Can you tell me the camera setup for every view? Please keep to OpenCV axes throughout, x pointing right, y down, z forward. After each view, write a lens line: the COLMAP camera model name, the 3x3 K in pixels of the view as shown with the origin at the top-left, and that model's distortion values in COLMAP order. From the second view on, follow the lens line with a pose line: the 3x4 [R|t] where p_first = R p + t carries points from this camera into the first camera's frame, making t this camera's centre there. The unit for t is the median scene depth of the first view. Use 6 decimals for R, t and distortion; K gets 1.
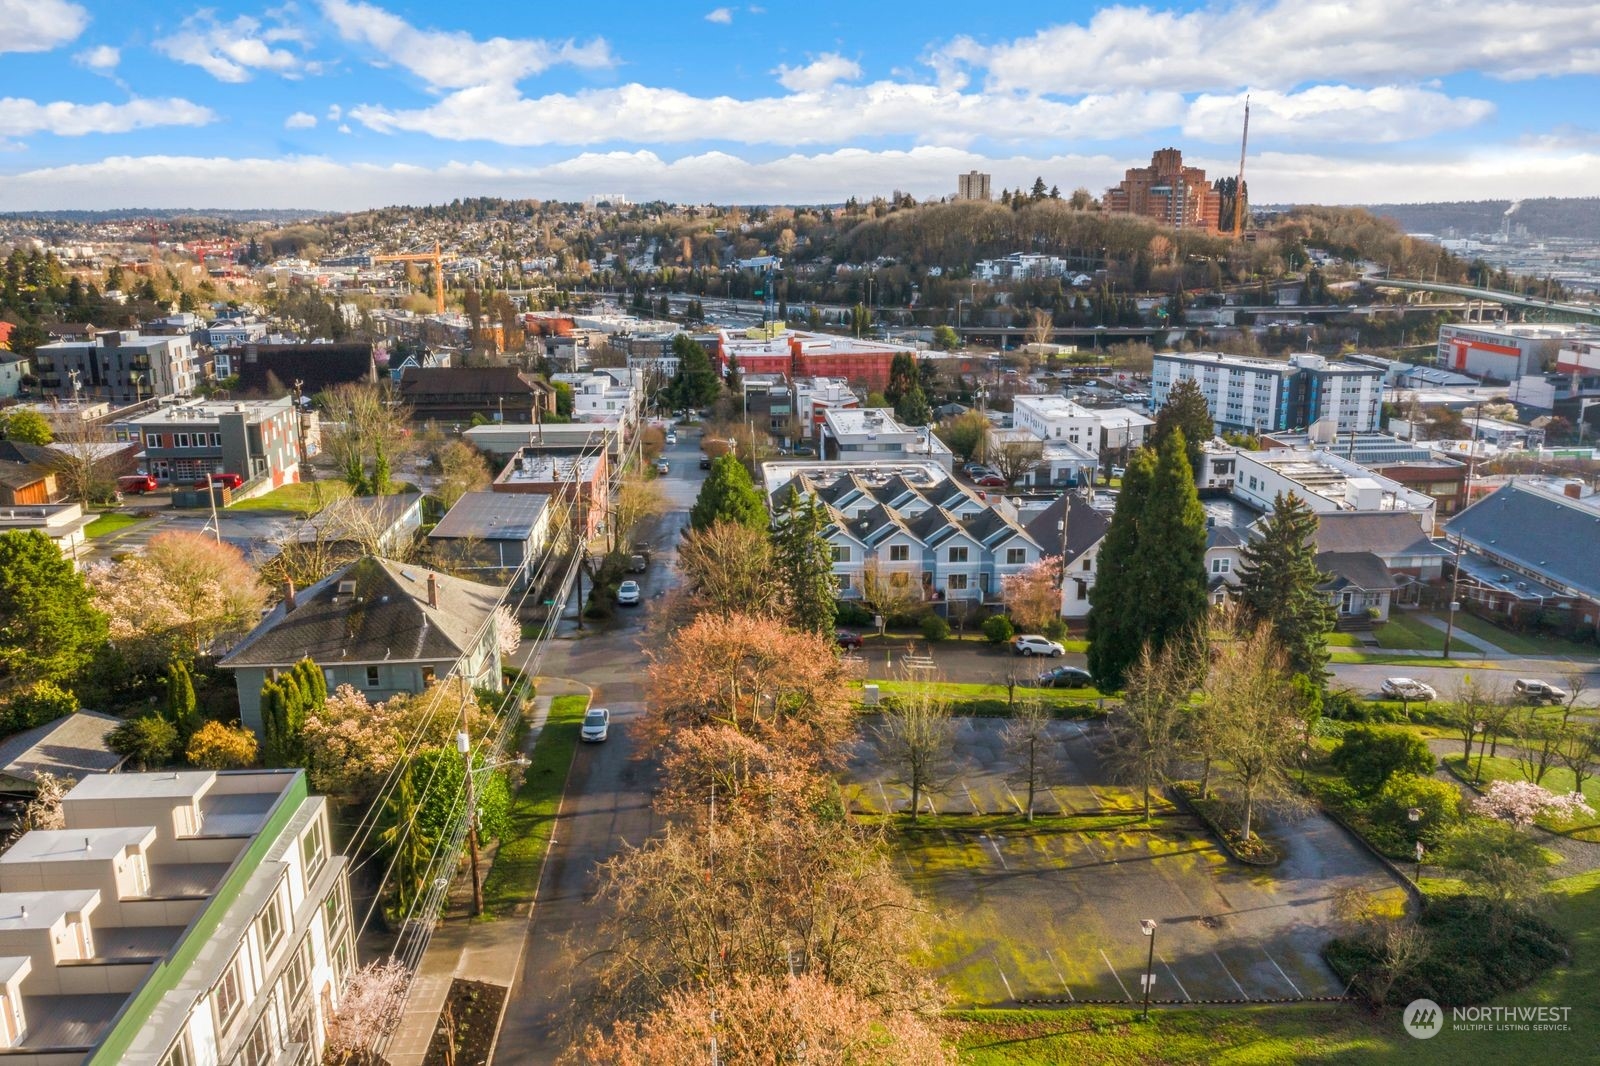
lens RADIAL K [[1265.1, 0, 800.0], [0, 1265.1, 533.0], [0, 0, 1]] dist [-0.011159, -0.010164]
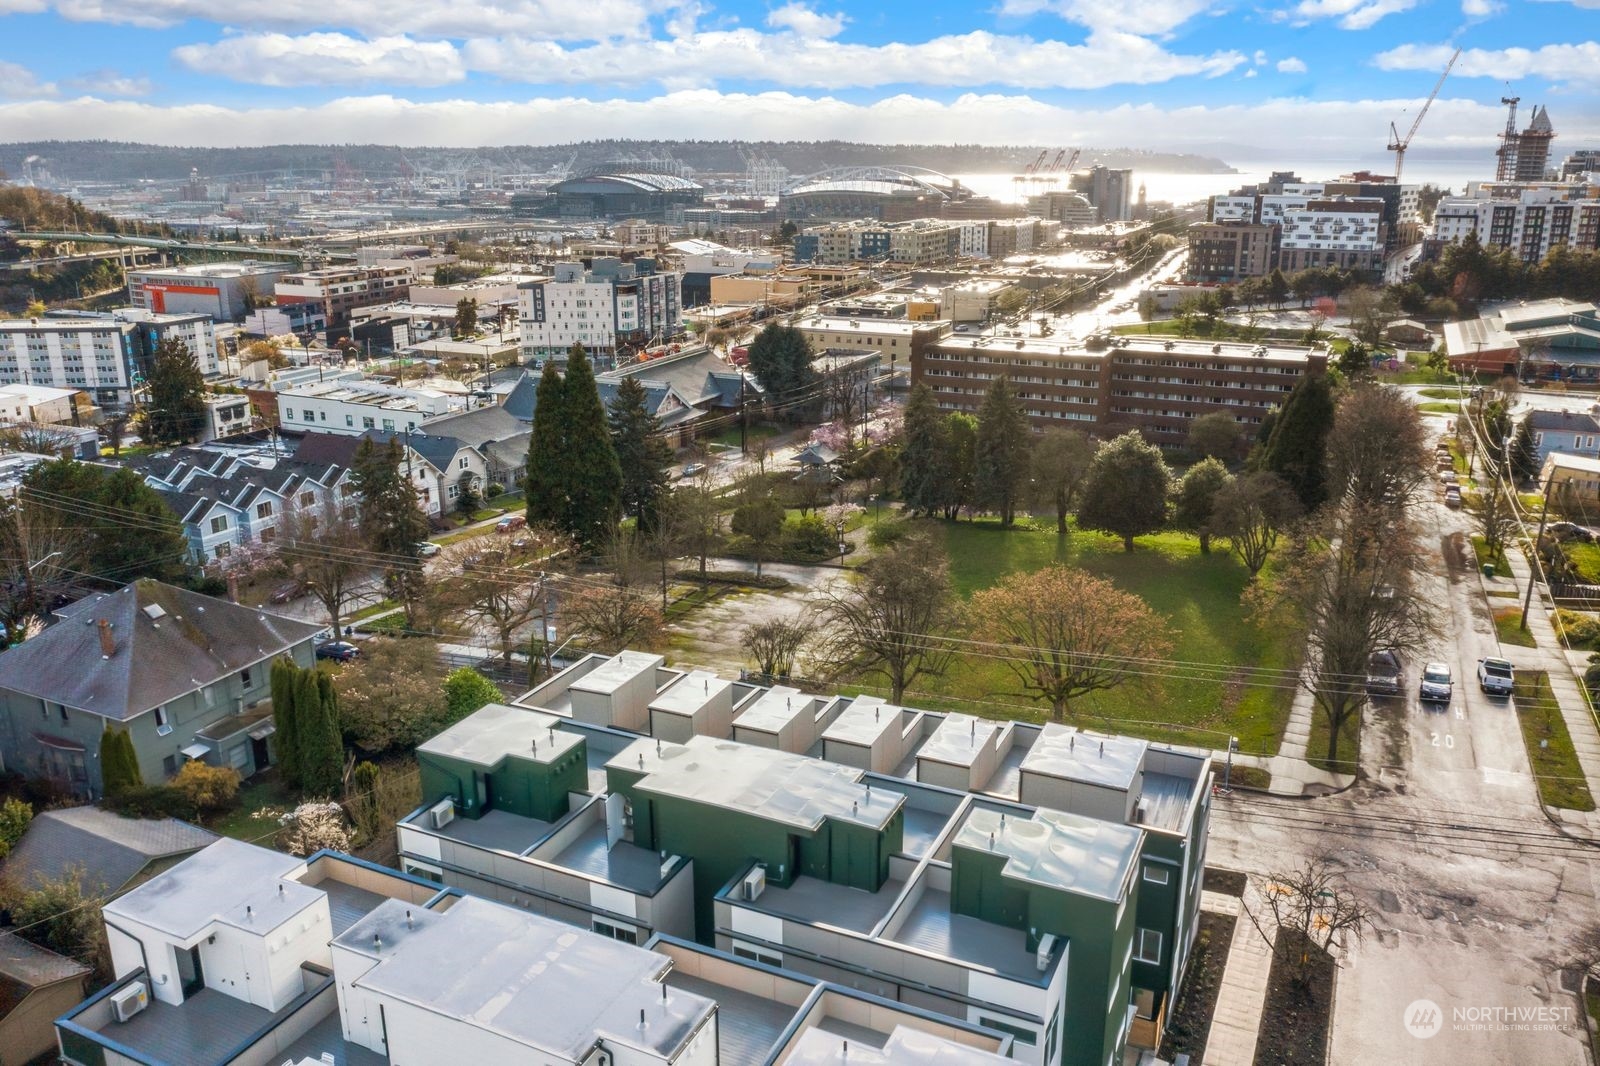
lens RADIAL K [[1265.1, 0, 800.0], [0, 1265.1, 533.0], [0, 0, 1]] dist [-0.011159, -0.010164]
pose [[0.493690, -0.251866, 0.832366, -0.158415], [0.216360, 0.962619, 0.162952, -0.011663], [-0.842293, 0.099643, 0.529729, 0.019076]]
